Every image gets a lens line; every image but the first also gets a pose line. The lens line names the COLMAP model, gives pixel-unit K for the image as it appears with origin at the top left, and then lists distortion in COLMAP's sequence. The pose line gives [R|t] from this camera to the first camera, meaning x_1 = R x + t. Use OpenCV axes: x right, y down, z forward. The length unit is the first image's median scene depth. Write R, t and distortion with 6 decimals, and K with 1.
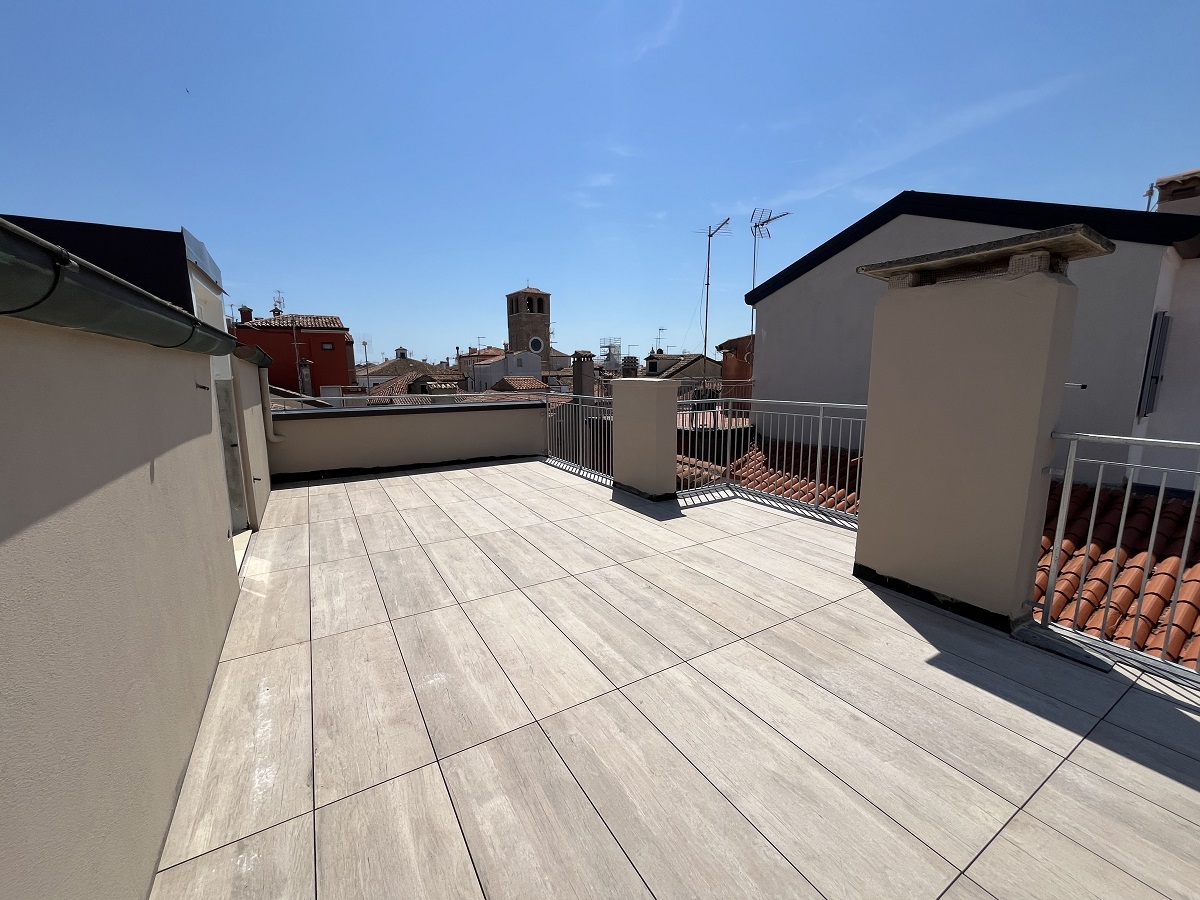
lens RADIAL K [[485.1, 0, 600.5], [0, 485.1, 451.2], [0, 0, 1]] dist [-0.001880, -0.000130]
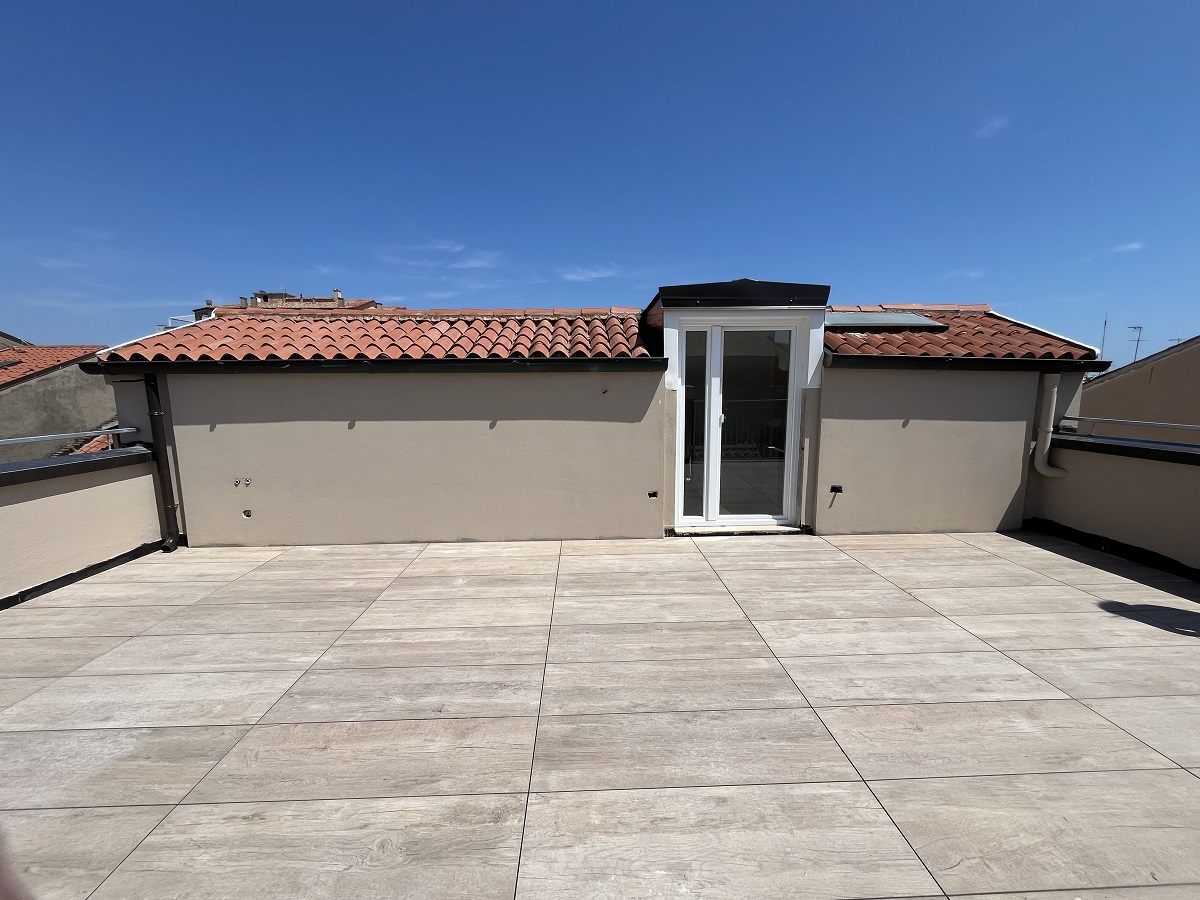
lens RADIAL K [[485.1, 0, 596.9], [0, 485.1, 452.7], [0, 0, 1]] dist [-0.001880, -0.000130]
pose [[-0.487419, 0.131317, -0.863237, 0.439335], [-0.132413, 0.966077, 0.221727, -0.197448], [0.863070, 0.222377, -0.453496, 1.187919]]
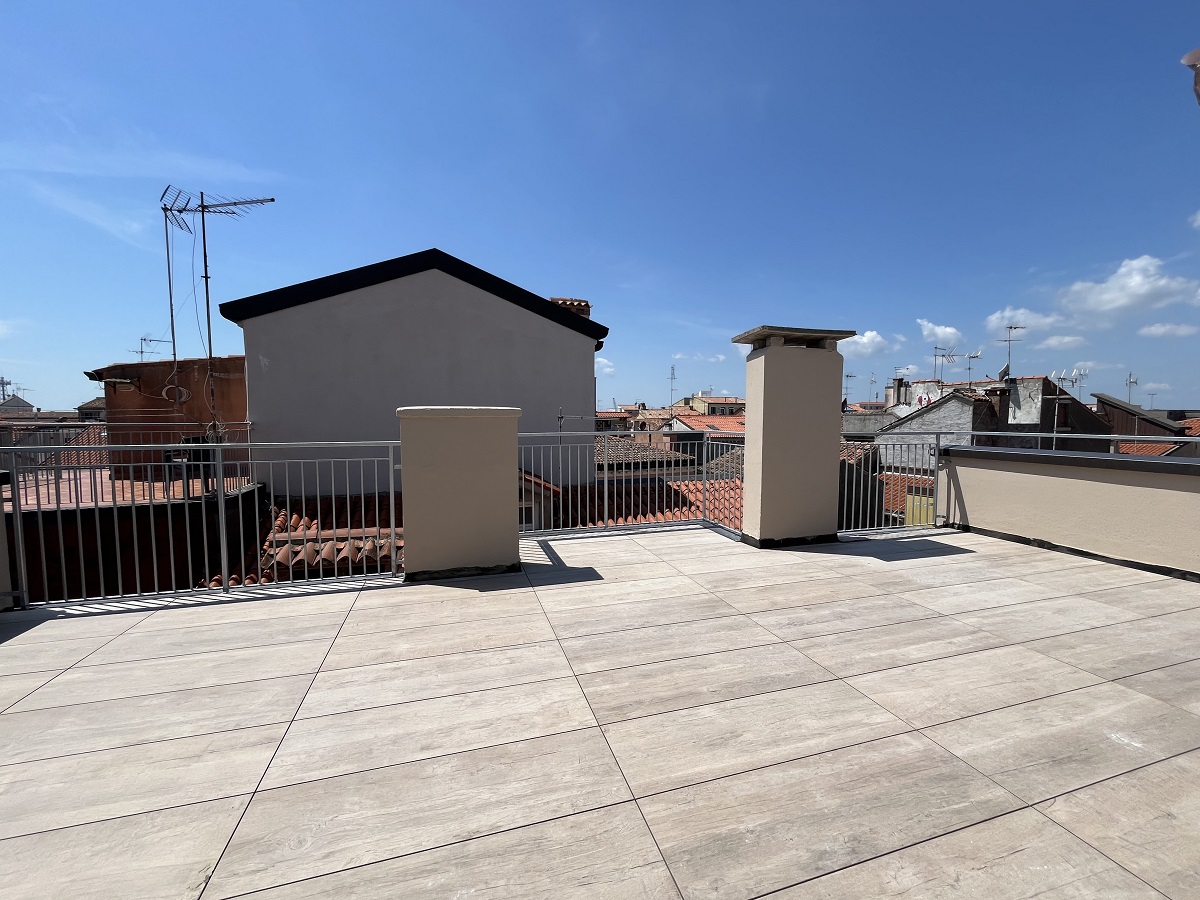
lens RADIAL K [[485.1, 0, 599.9], [0, 485.1, 449.0], [0, 0, 1]] dist [-0.001880, -0.000130]
pose [[0.239895, -0.054723, 0.969255, -0.781784], [0.160574, 0.986895, 0.015976, -0.100201], [-0.957427, 0.151804, 0.245538, 0.938313]]
